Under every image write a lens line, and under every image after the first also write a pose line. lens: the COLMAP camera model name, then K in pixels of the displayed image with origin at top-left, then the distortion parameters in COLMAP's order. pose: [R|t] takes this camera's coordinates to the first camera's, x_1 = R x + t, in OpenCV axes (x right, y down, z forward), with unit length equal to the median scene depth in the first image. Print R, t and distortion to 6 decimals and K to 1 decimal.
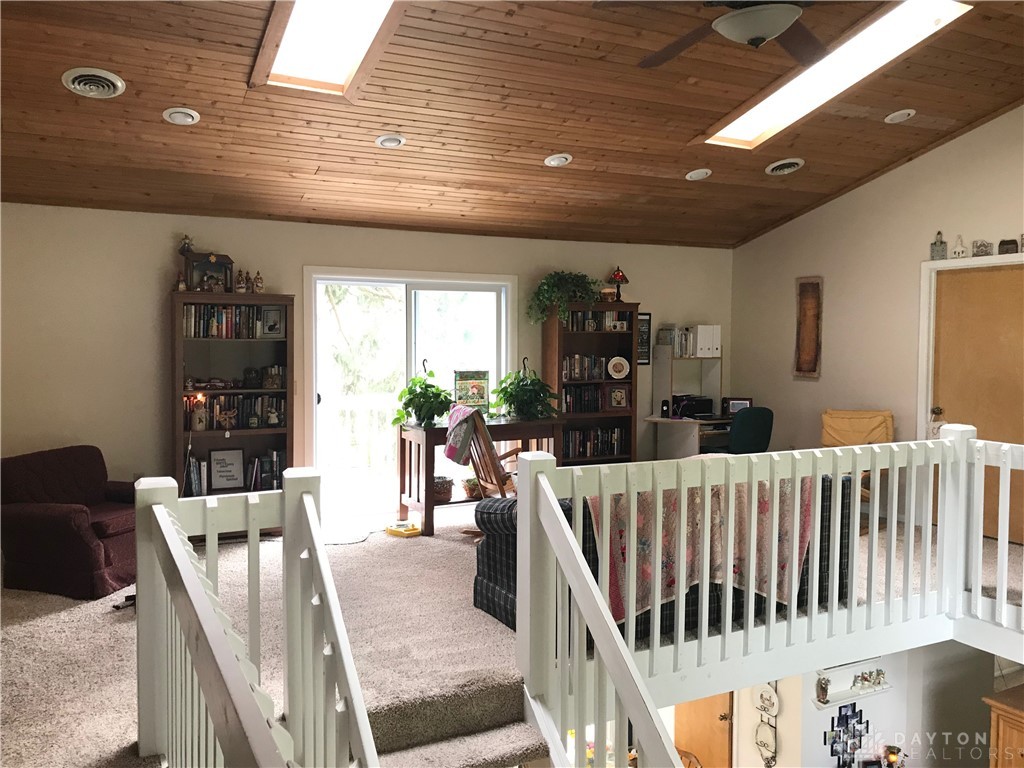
lens RADIAL K [[828.3, 0, 512.0], [0, 828.3, 384.0], [0, 0, 1]] dist [0.074478, -0.135699]
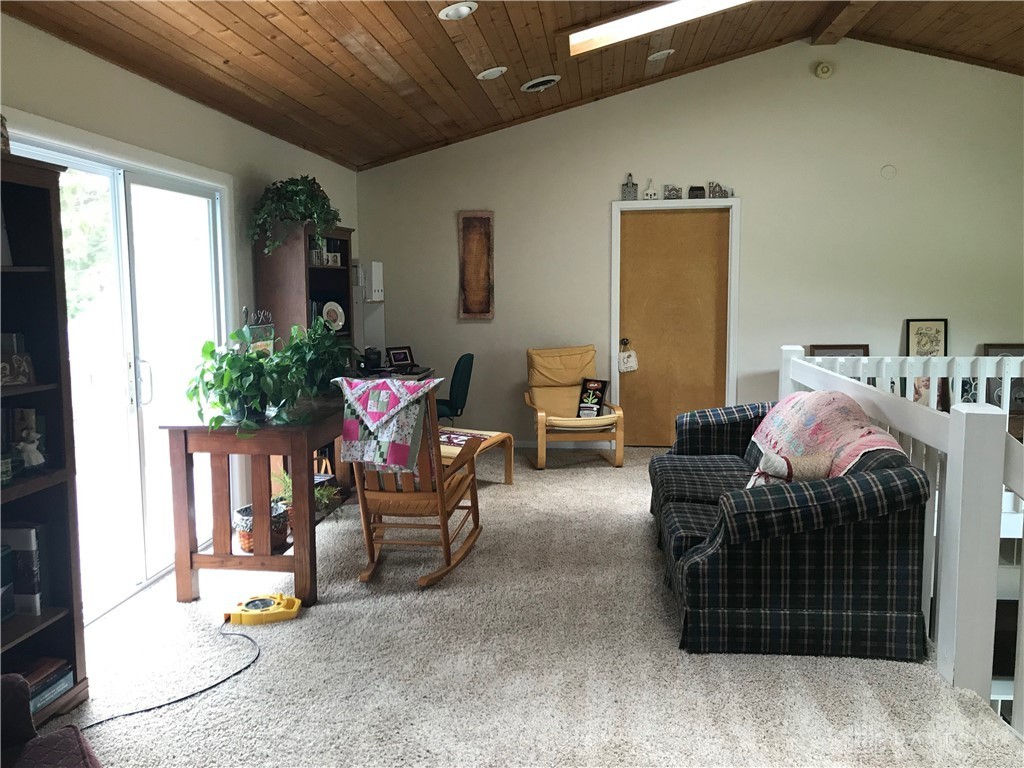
lens RADIAL K [[828.3, 0, 512.0], [0, 828.3, 384.0], [0, 0, 1]] dist [0.074478, -0.135699]
pose [[0.551674, -0.106360, 0.827251, -0.413341], [0.062436, 0.994319, 0.086203, -0.013595], [-0.831720, 0.004094, 0.555180, 0.458593]]
